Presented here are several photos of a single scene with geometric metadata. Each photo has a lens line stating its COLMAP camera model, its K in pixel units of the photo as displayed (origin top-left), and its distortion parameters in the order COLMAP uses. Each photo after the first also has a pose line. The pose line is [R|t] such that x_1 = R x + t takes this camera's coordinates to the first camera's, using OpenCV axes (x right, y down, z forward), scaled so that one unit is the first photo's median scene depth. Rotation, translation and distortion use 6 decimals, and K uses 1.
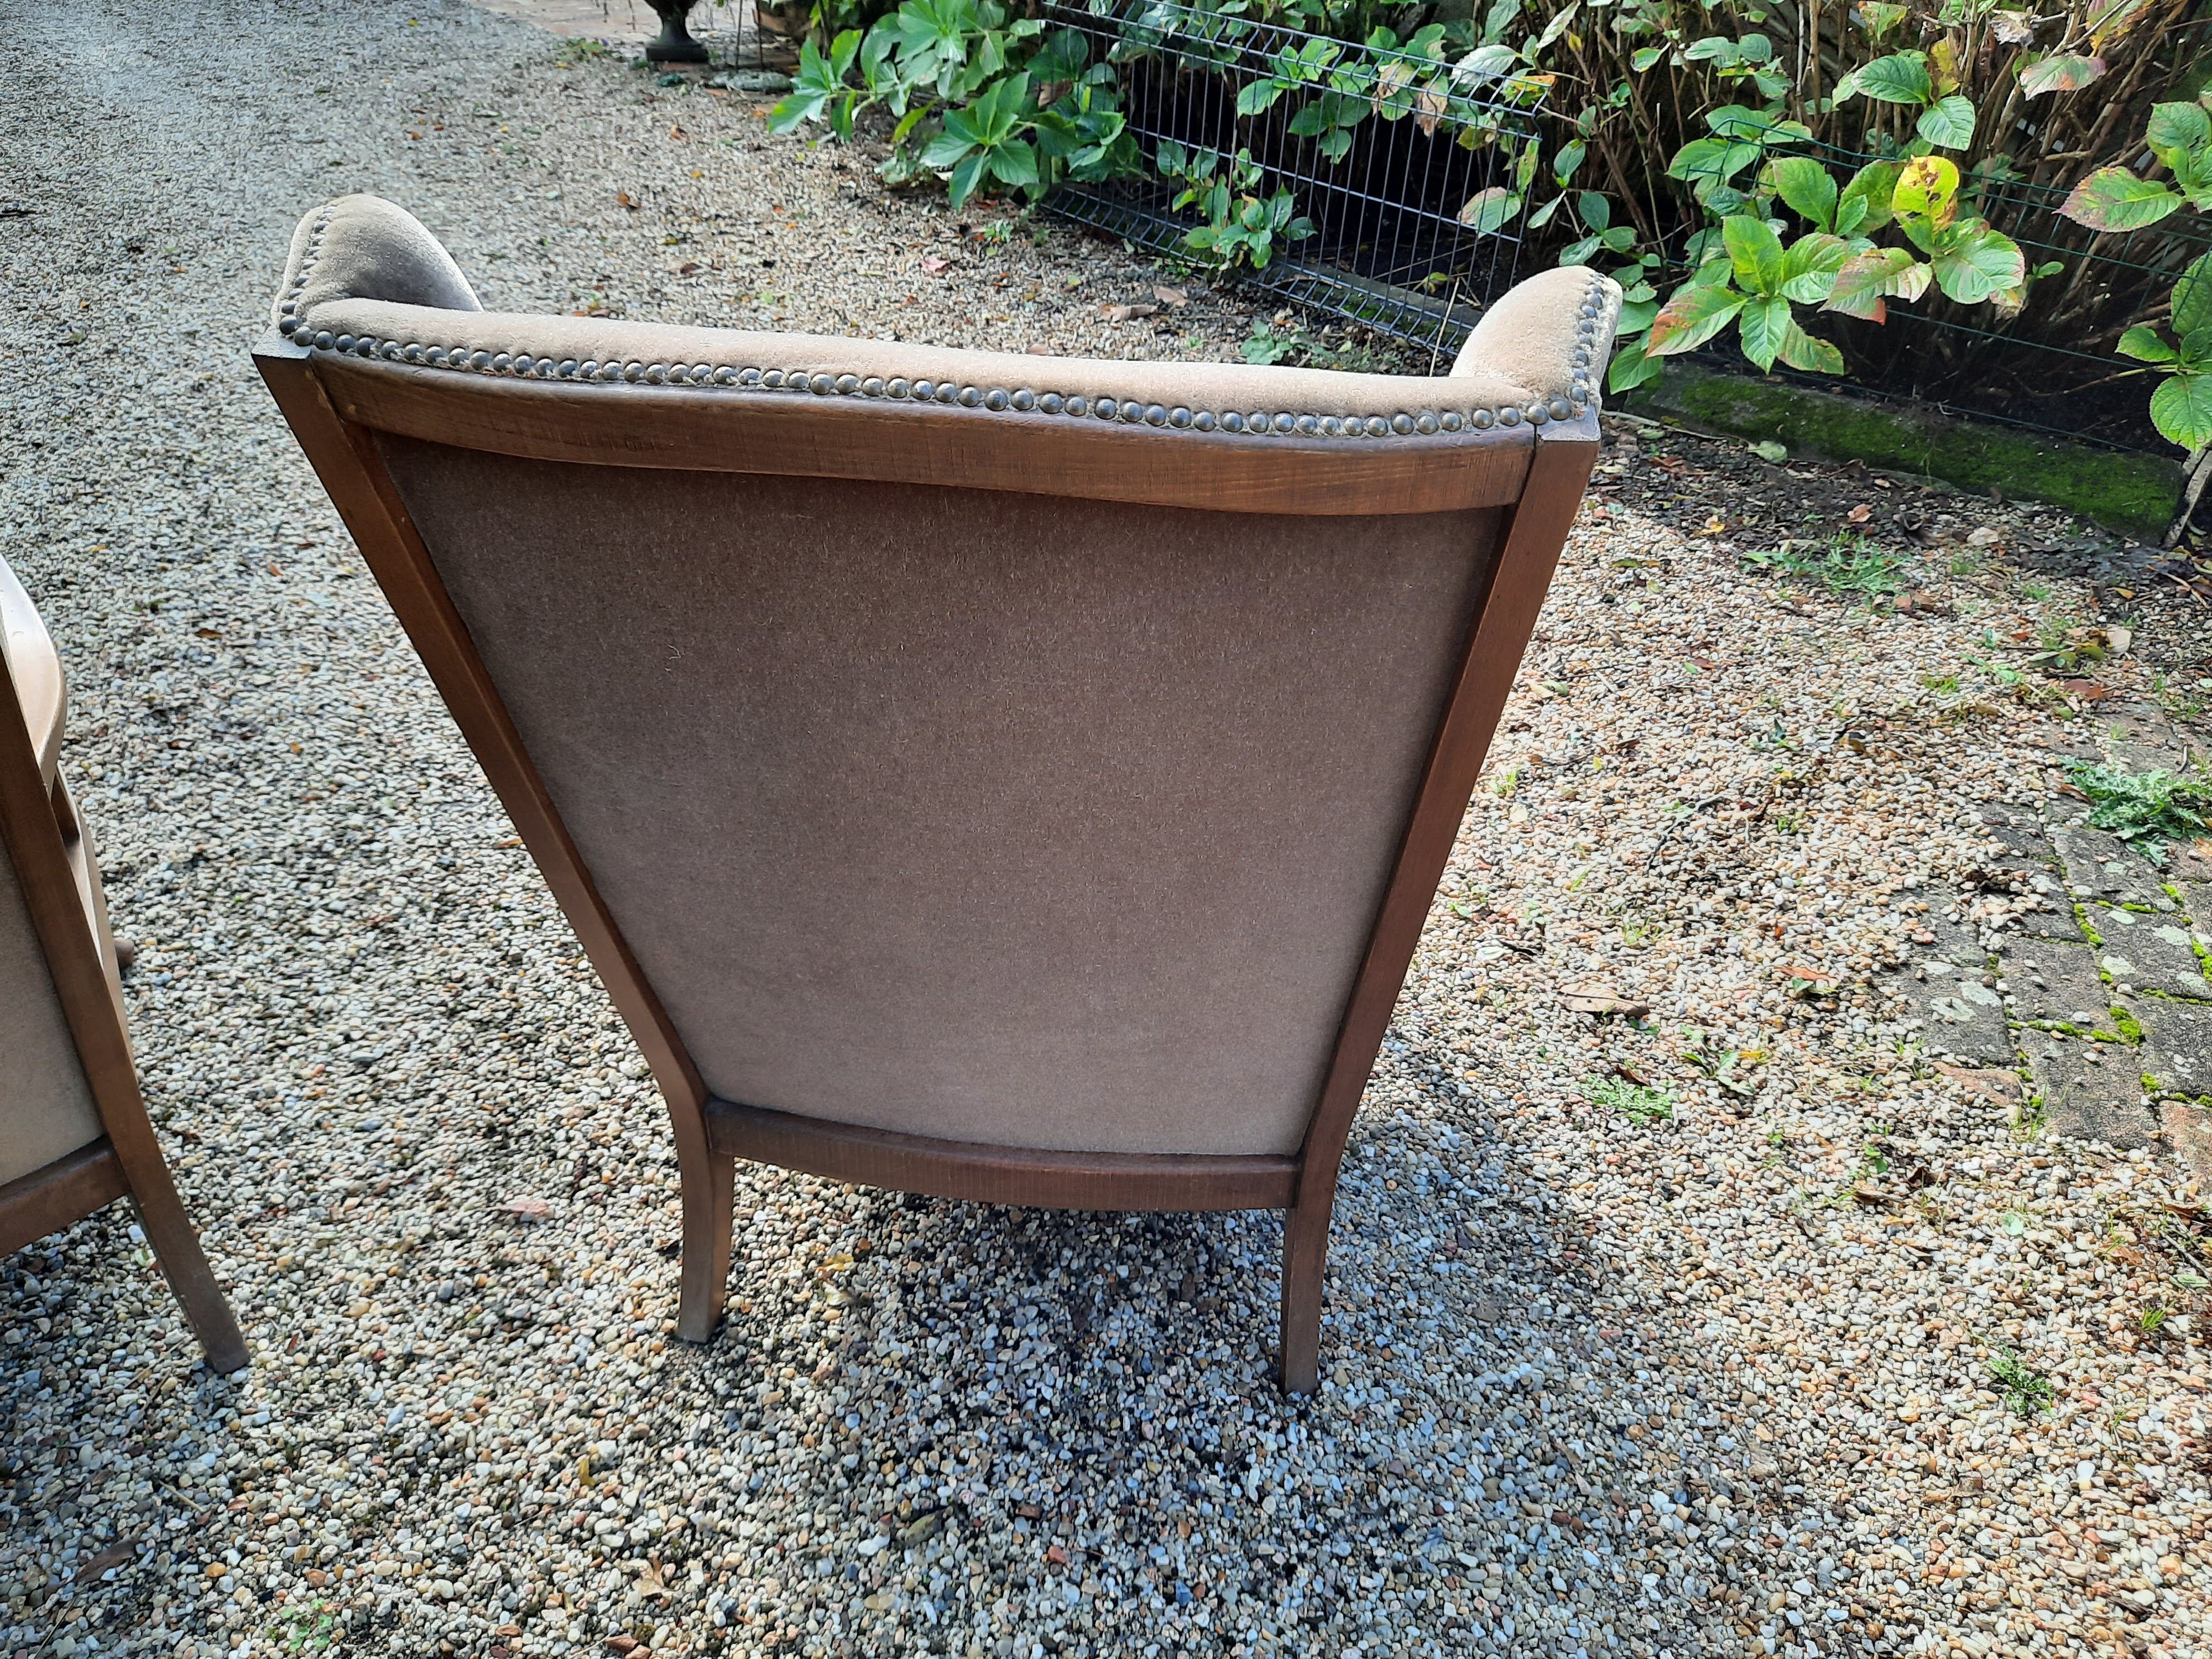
lens RADIAL K [[1612.8, 0, 1100.2], [0, 1612.8, 839.1], [0, 0, 1]] dist [0.034625, -0.029871]
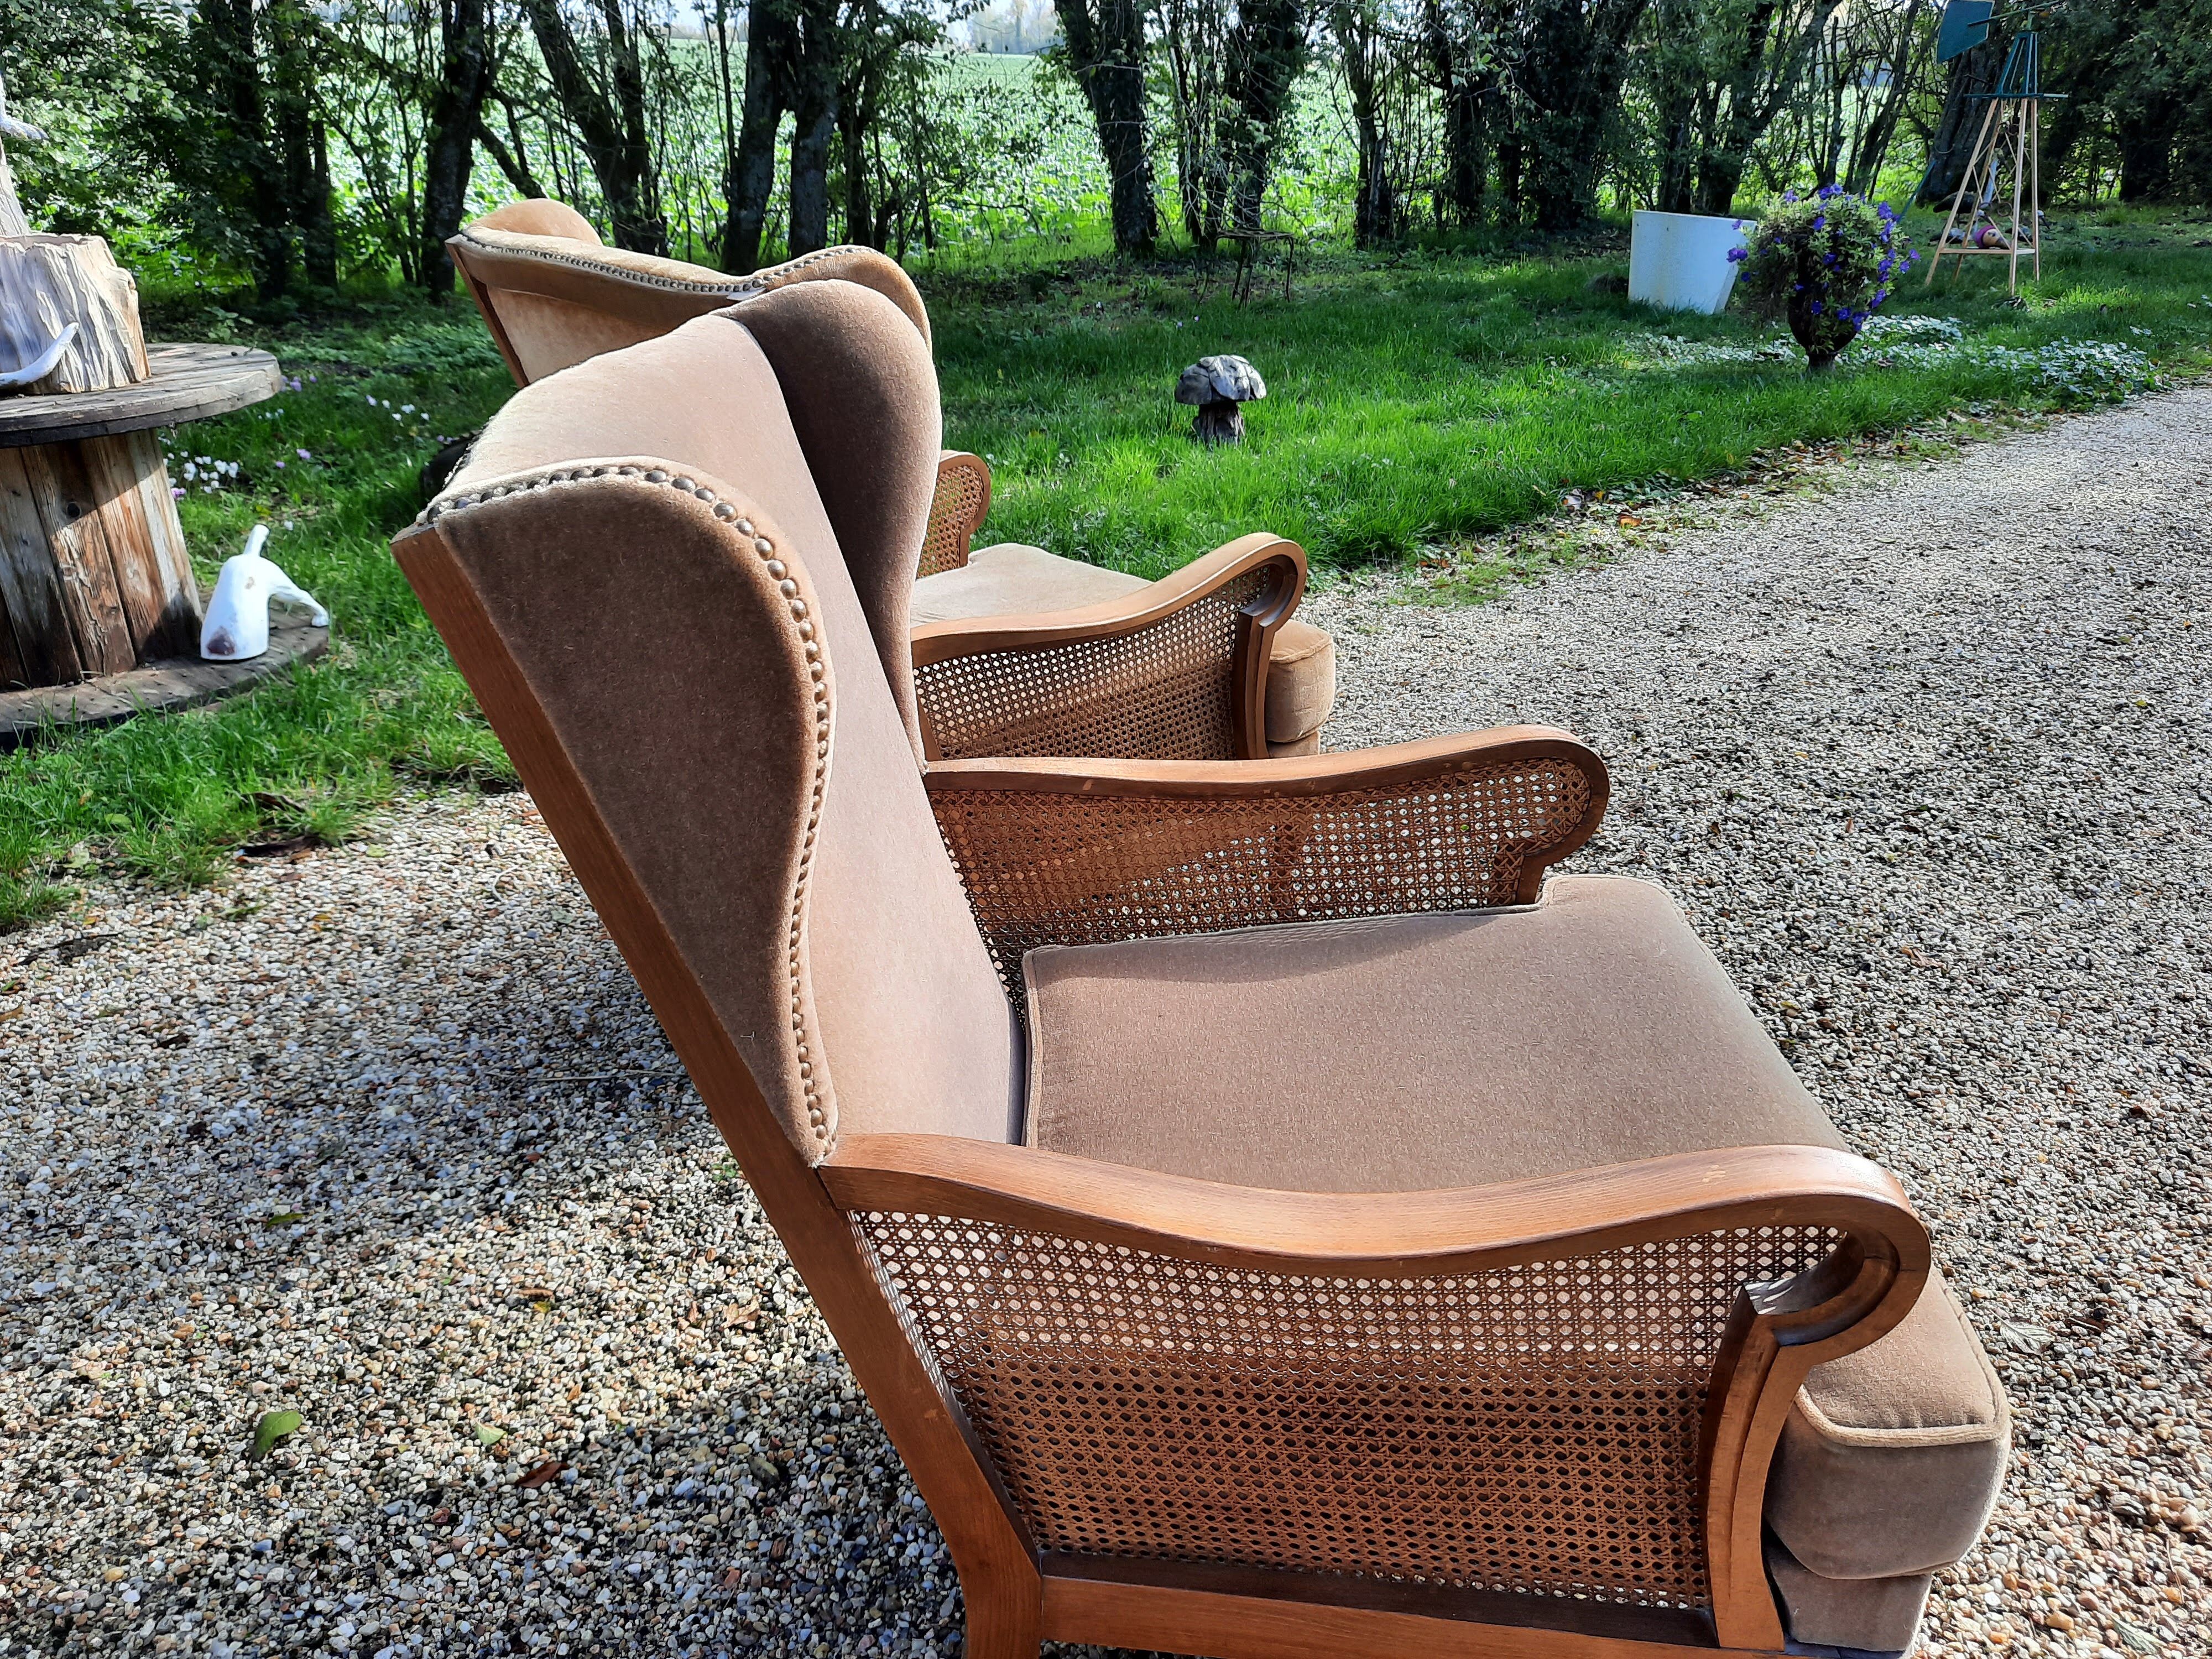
lens RADIAL K [[1612.8, 0, 1127.4], [0, 1612.8, 841.5], [0, 0, 1]] dist [0.034625, -0.029871]
pose [[0.113157, 0.410696, -0.904723, 0.606291], [-0.580165, 0.766527, 0.275399, -0.289681], [0.806600, 0.493725, 0.325009, 0.503649]]
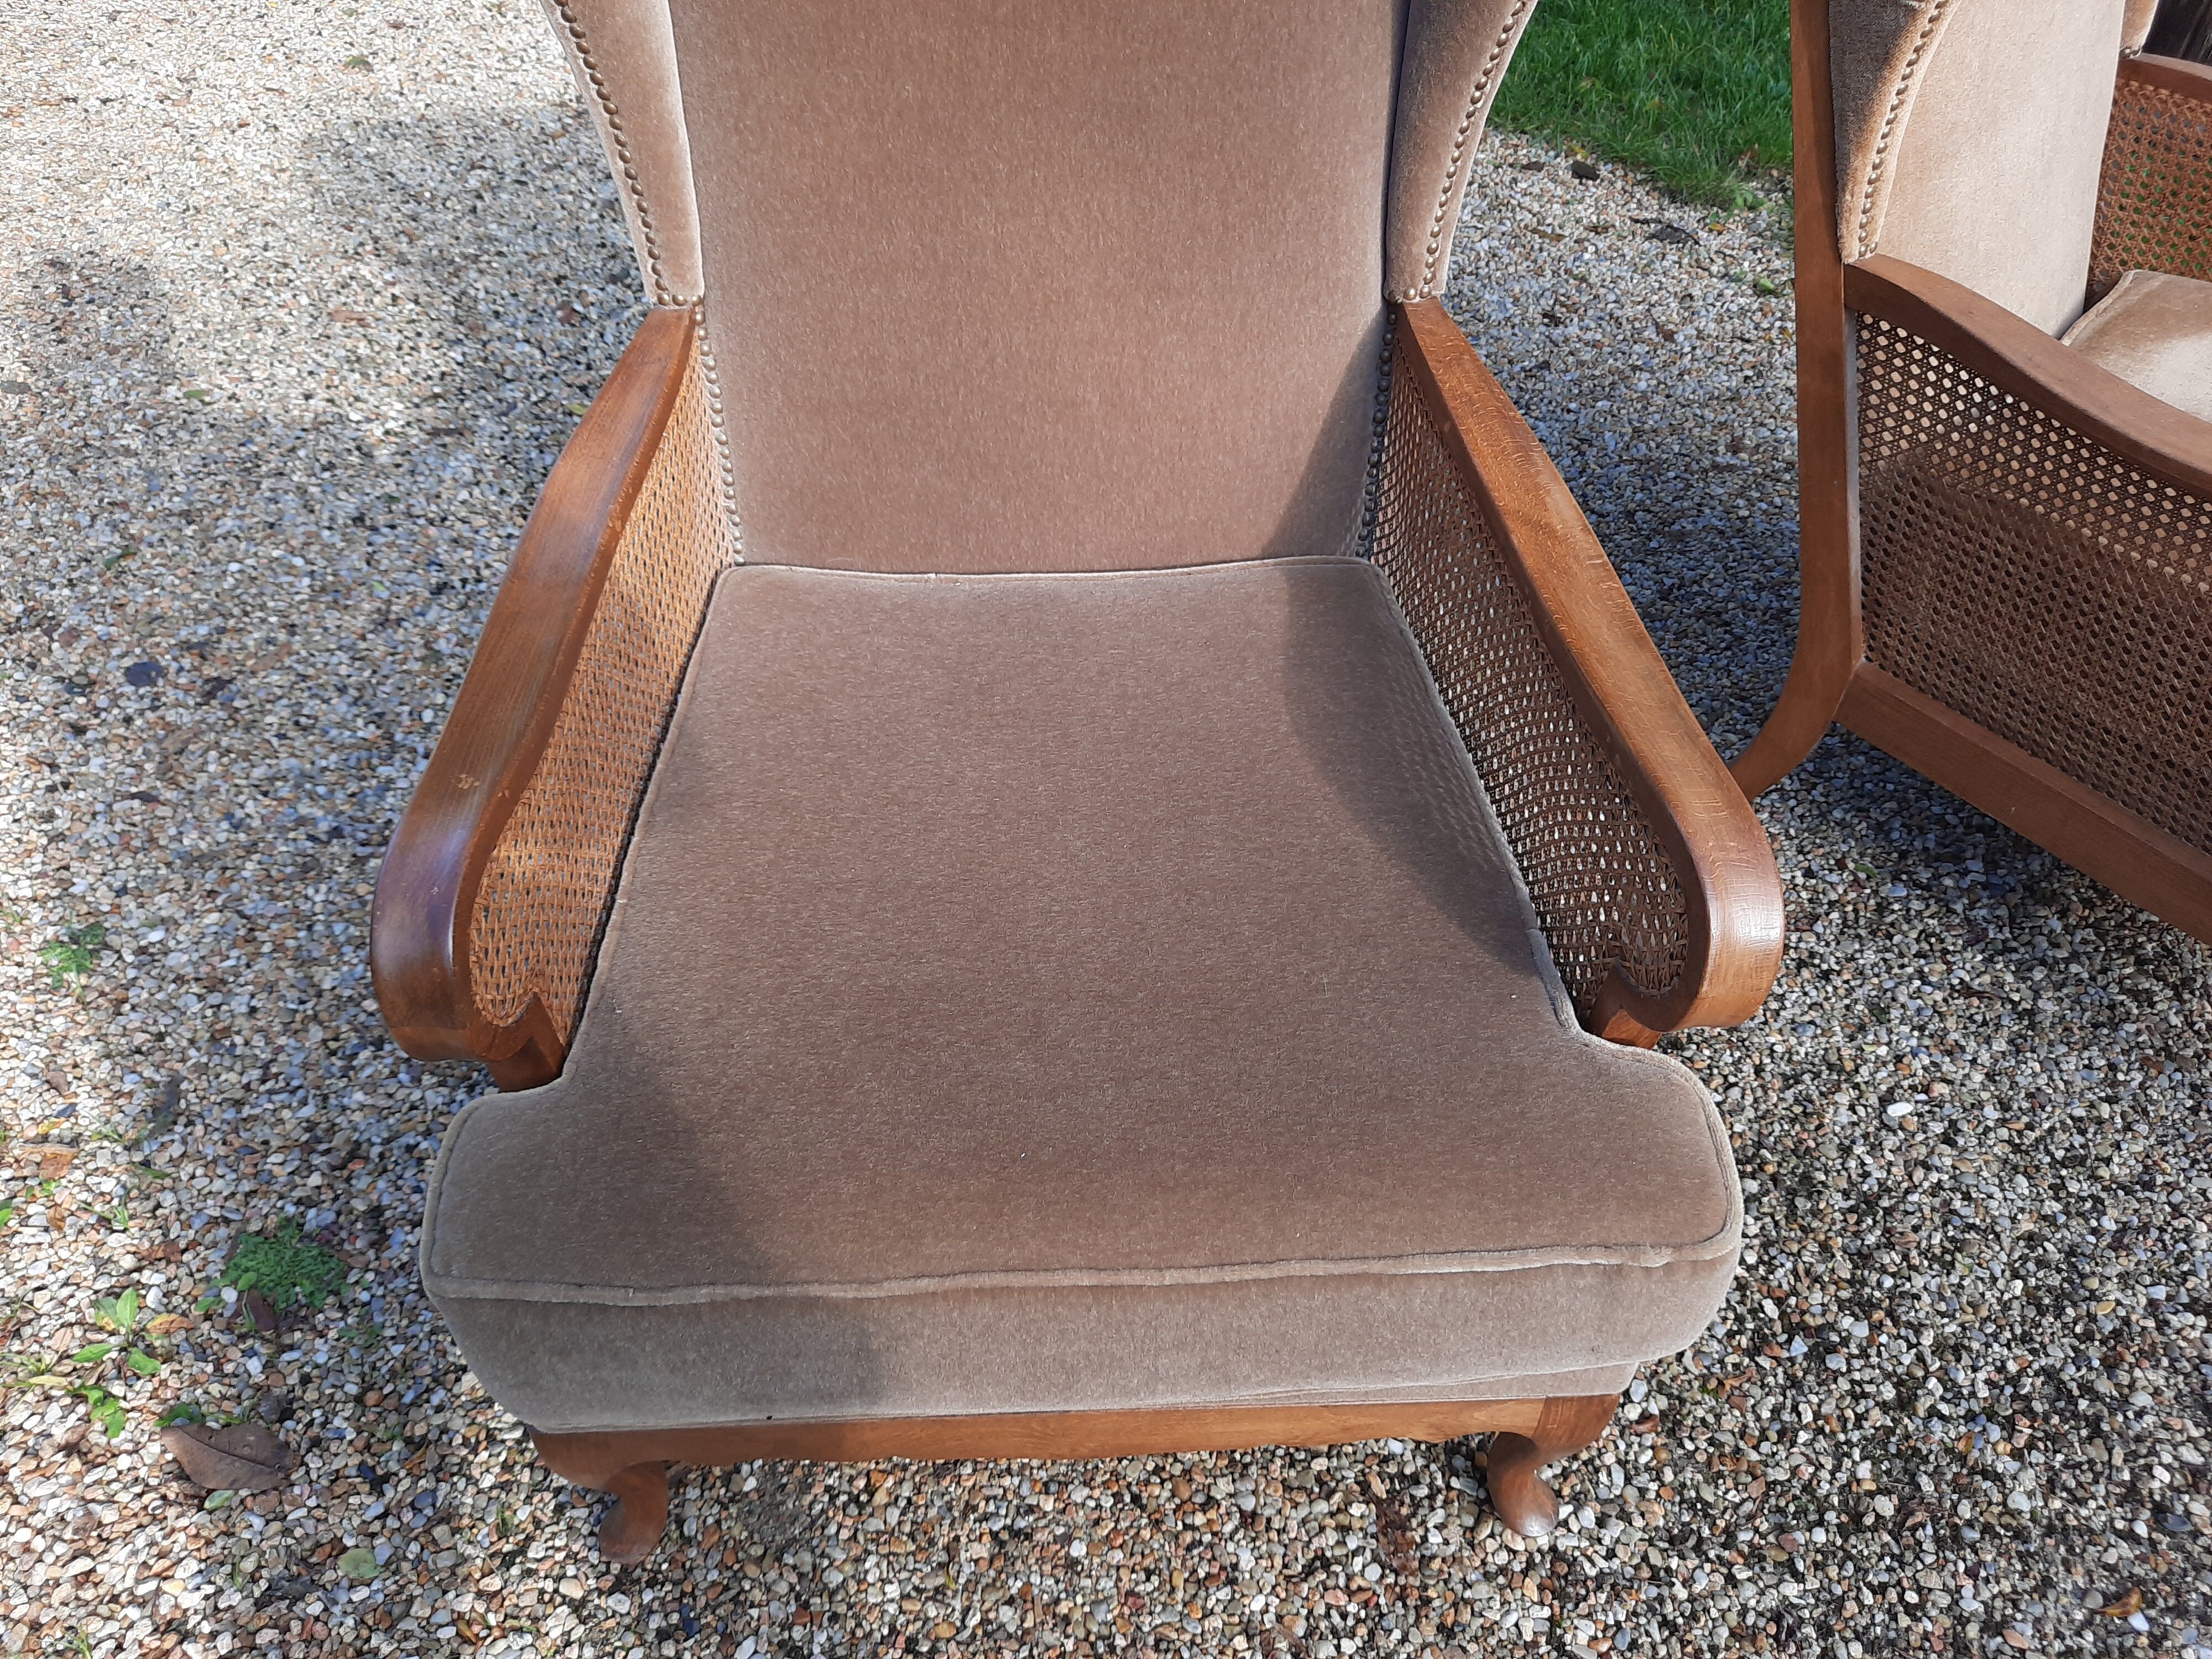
lens RADIAL K [[1612.8, 0, 1119.1], [0, 1612.8, 816.5], [0, 0, 1]] dist [0.034625, -0.029871]
pose [[-0.988375, 0.062981, -0.138376, 0.038348], [-0.127002, 0.158314, 0.979187, -0.681013], [0.083577, 0.985378, -0.148475, 1.008925]]
